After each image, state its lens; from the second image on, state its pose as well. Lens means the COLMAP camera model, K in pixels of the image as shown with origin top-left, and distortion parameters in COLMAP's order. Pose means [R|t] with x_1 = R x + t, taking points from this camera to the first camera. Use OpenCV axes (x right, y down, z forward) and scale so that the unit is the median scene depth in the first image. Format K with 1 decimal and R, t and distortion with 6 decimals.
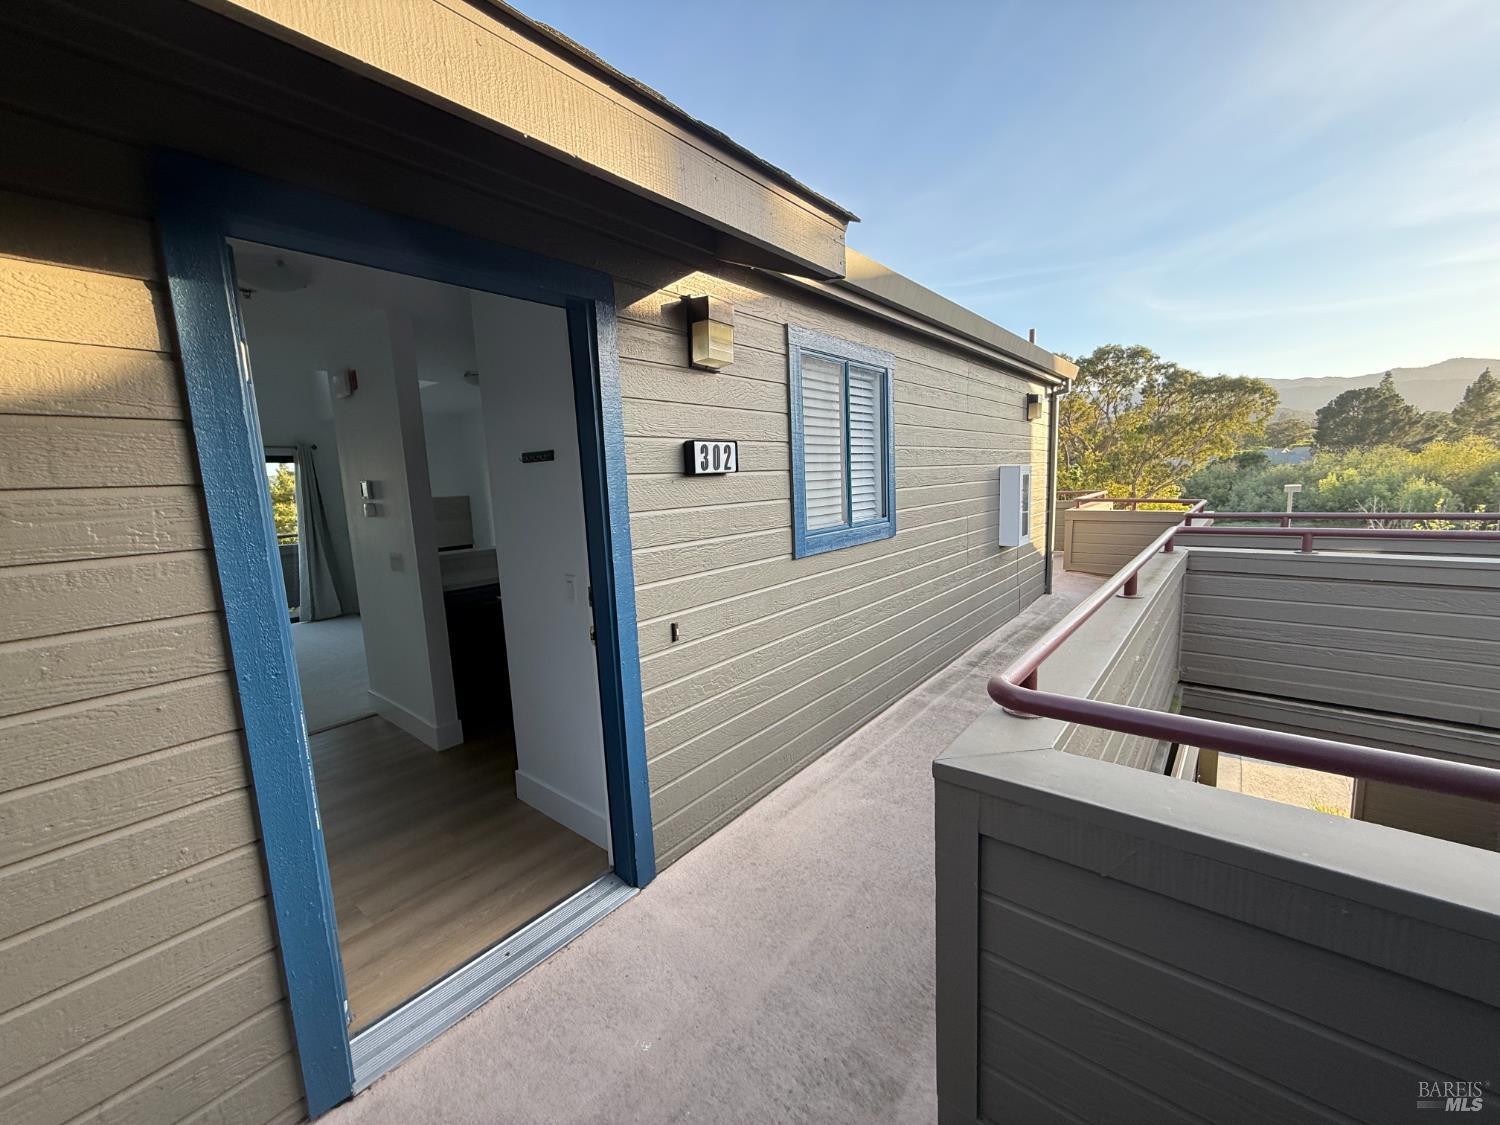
lens RADIAL K [[600.5, 0, 745.0], [0, 600.5, 557.5], [0, 0, 1]] dist [0.000241, 0.000639]
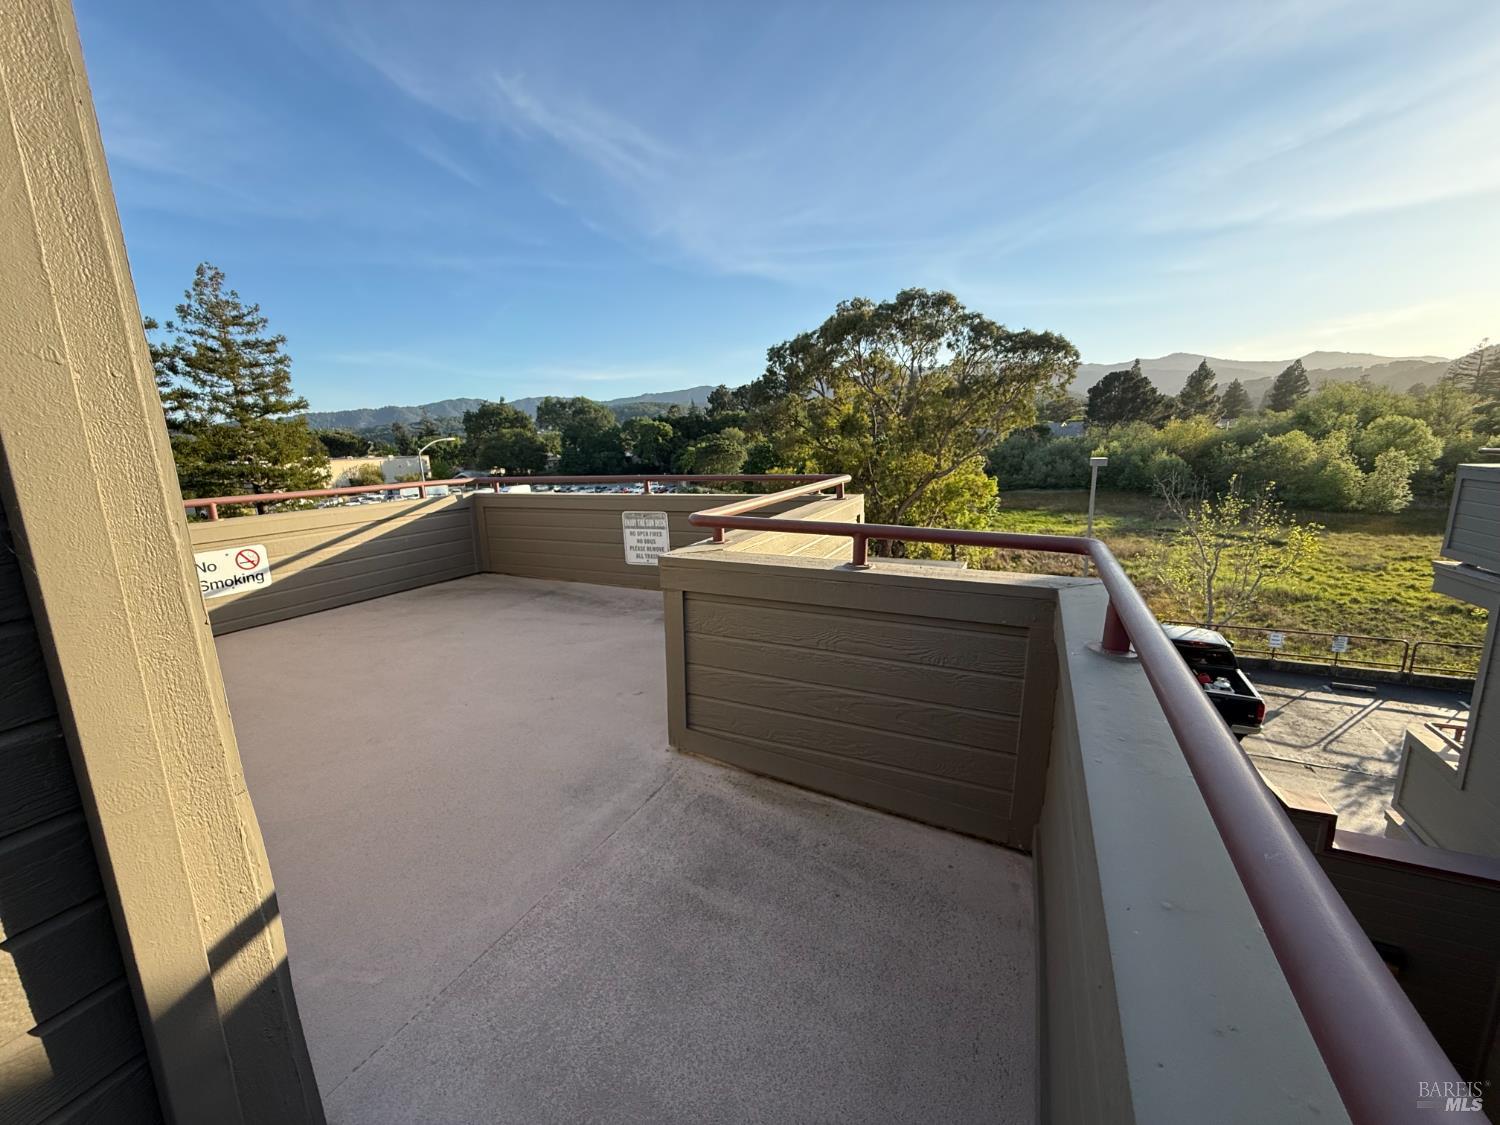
lens RADIAL K [[600.5, 0, 745.0], [0, 600.5, 570.2], [0, 0, 1]] dist [0.000241, 0.000639]
pose [[0.968489, -0.038715, 0.246027, 0.168135], [0.019932, 0.996724, 0.078382, -0.031249], [-0.248256, -0.071008, 0.966088, 0.234728]]
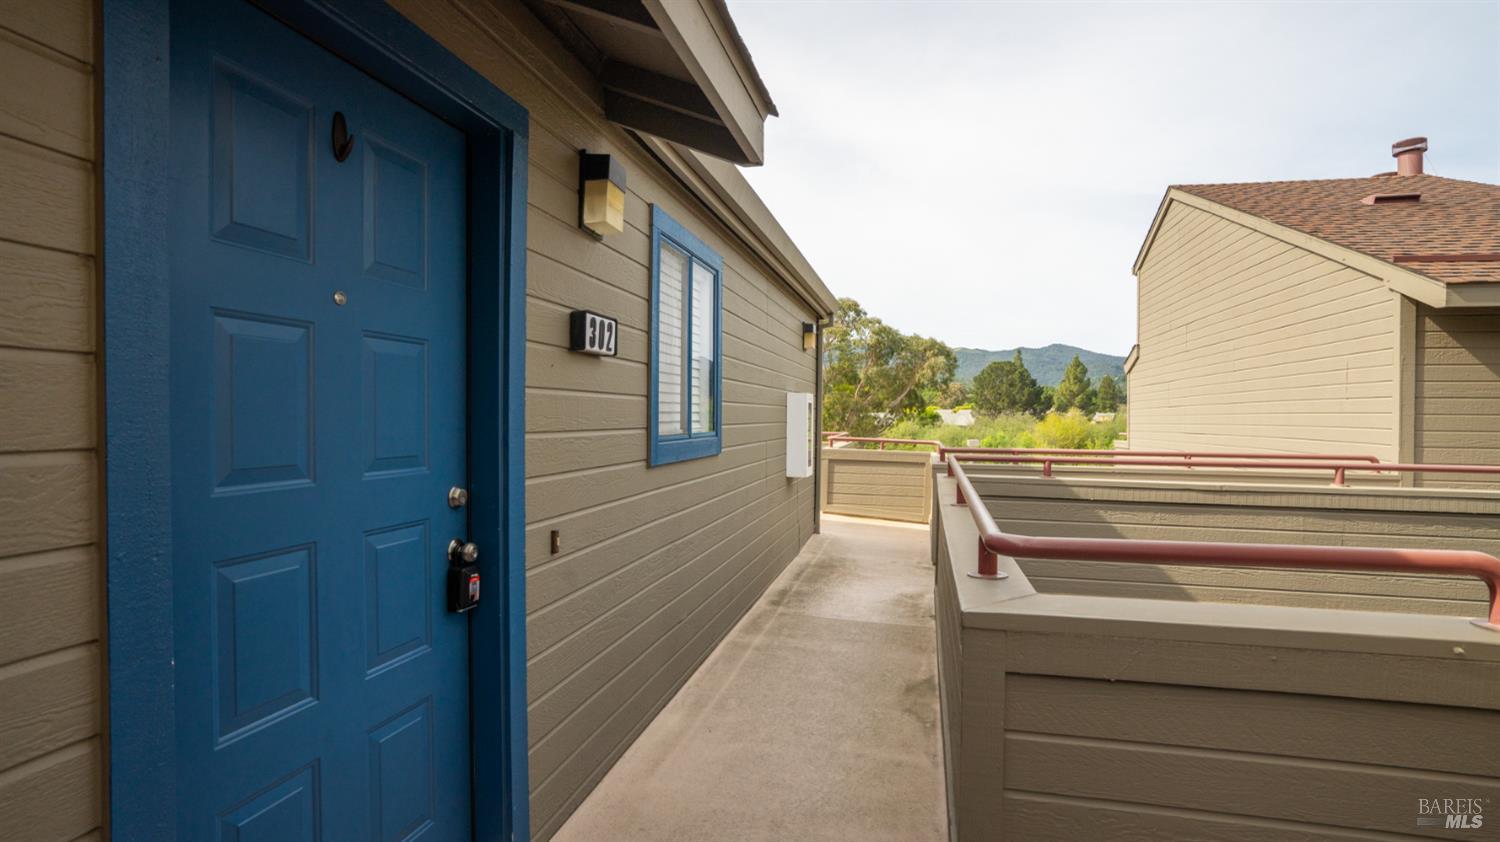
lens RADIAL K [[731.3, 0, 745.5], [0, 731.3, 420.7], [0, 0, 1]] dist [-0.047989, -0.001083]
pose [[0.899306, 0.047818, 0.434698, -0.032606], [0.009028, 0.991762, -0.127773, 0.009265], [-0.437227, 0.118831, 0.891466, 0.000500]]
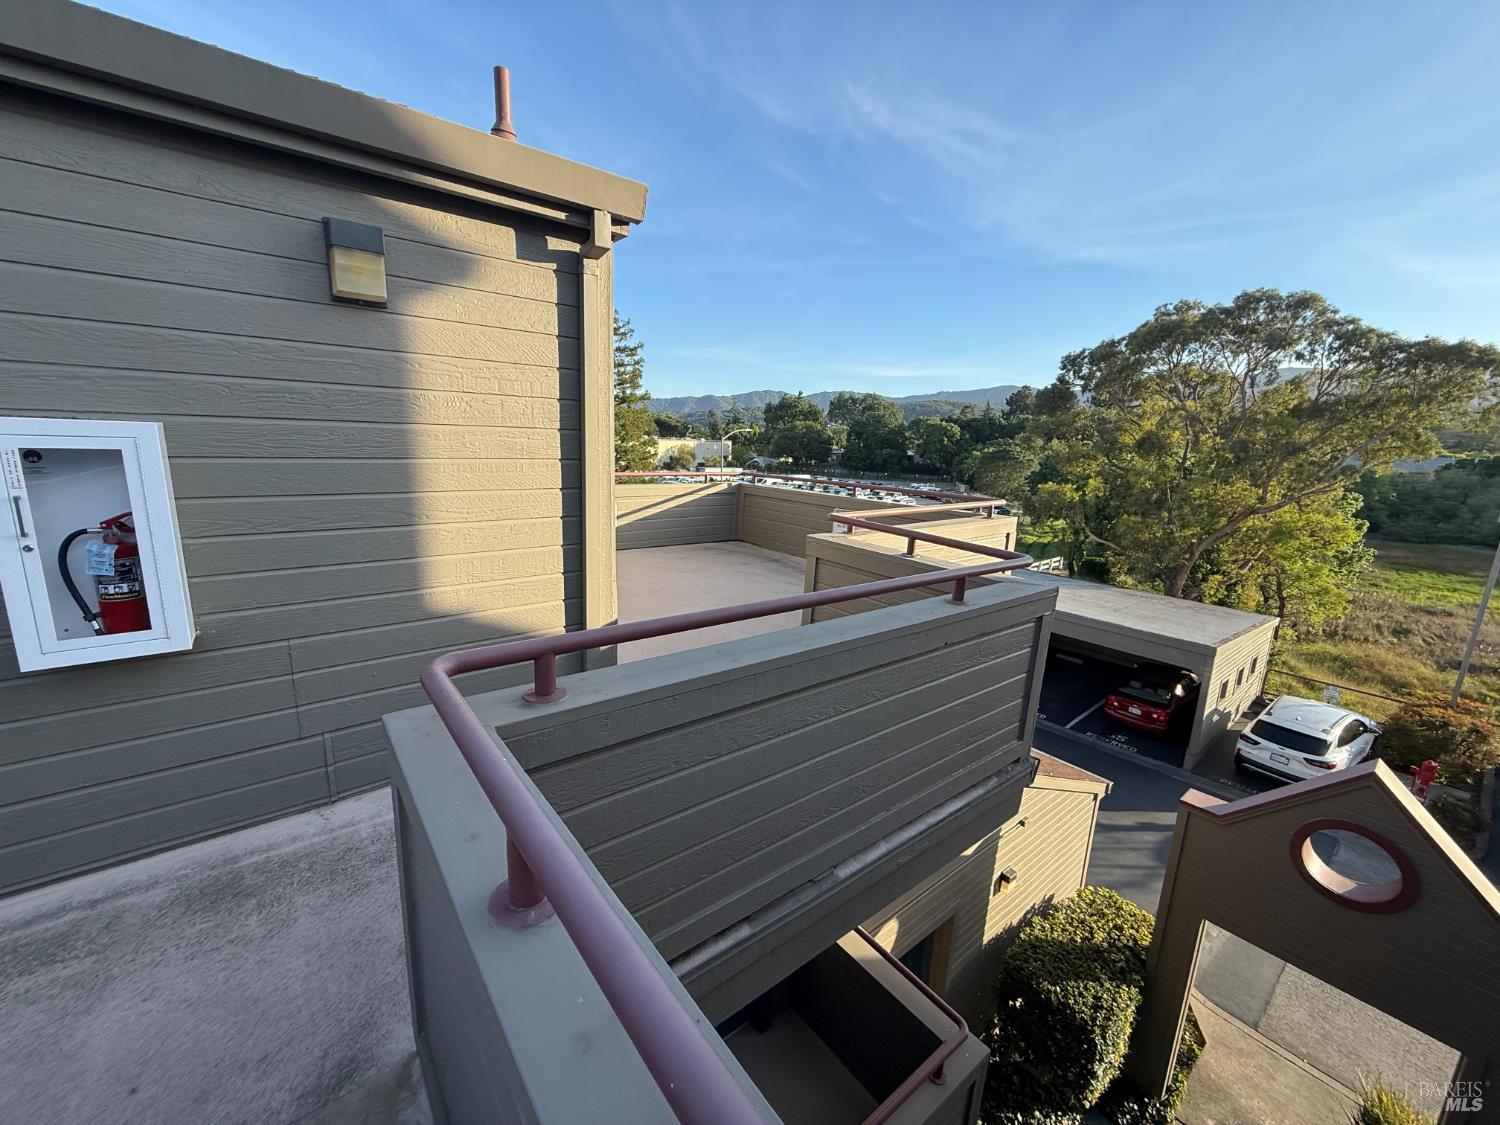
lens RADIAL K [[600.5, 0, 746.4], [0, 600.5, 566.3], [0, 0, 1]] dist [0.000241, 0.000639]
pose [[0.975563, 0.123234, -0.181905, 0.195243], [-0.106849, 0.989501, 0.097316, -0.031795], [0.191988, -0.075501, 0.978489, 0.166973]]
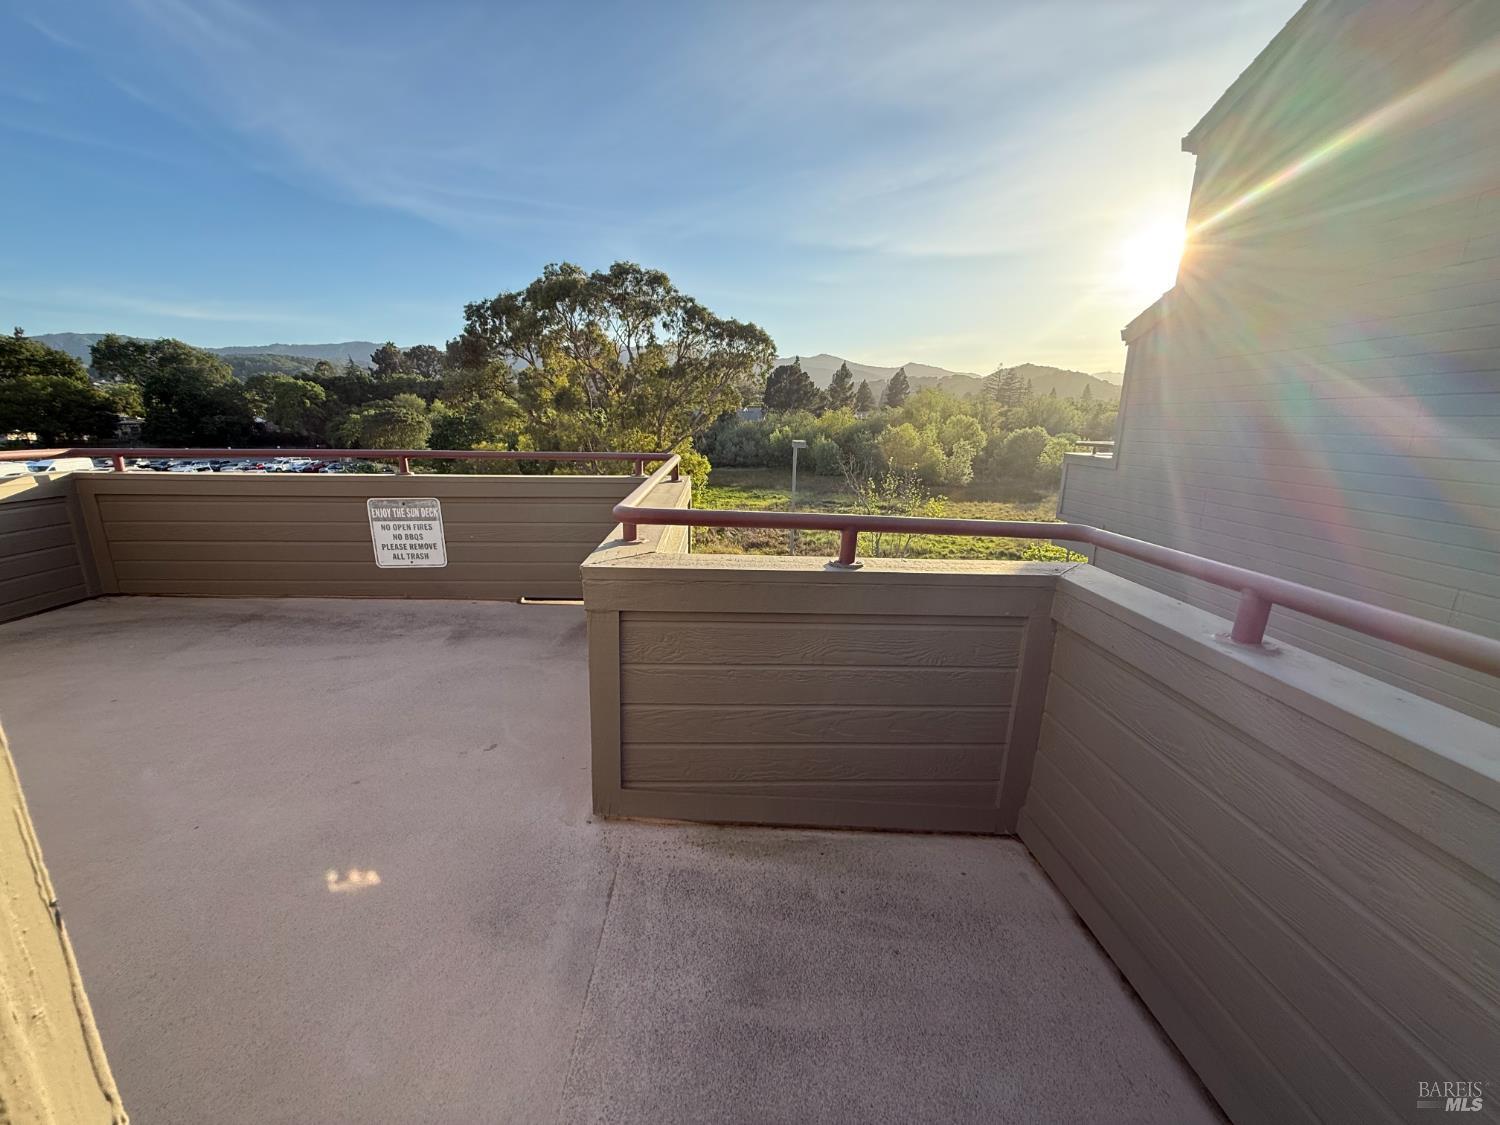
lens RADIAL K [[600.5, 0, 747.3], [0, 600.5, 565.1], [0, 0, 1]] dist [0.000241, 0.000639]
pose [[0.740143, -0.109091, 0.663542, 0.144474], [0.037641, 0.991927, 0.121093, -0.034409], [-0.671395, -0.064649, 0.738274, 0.269920]]
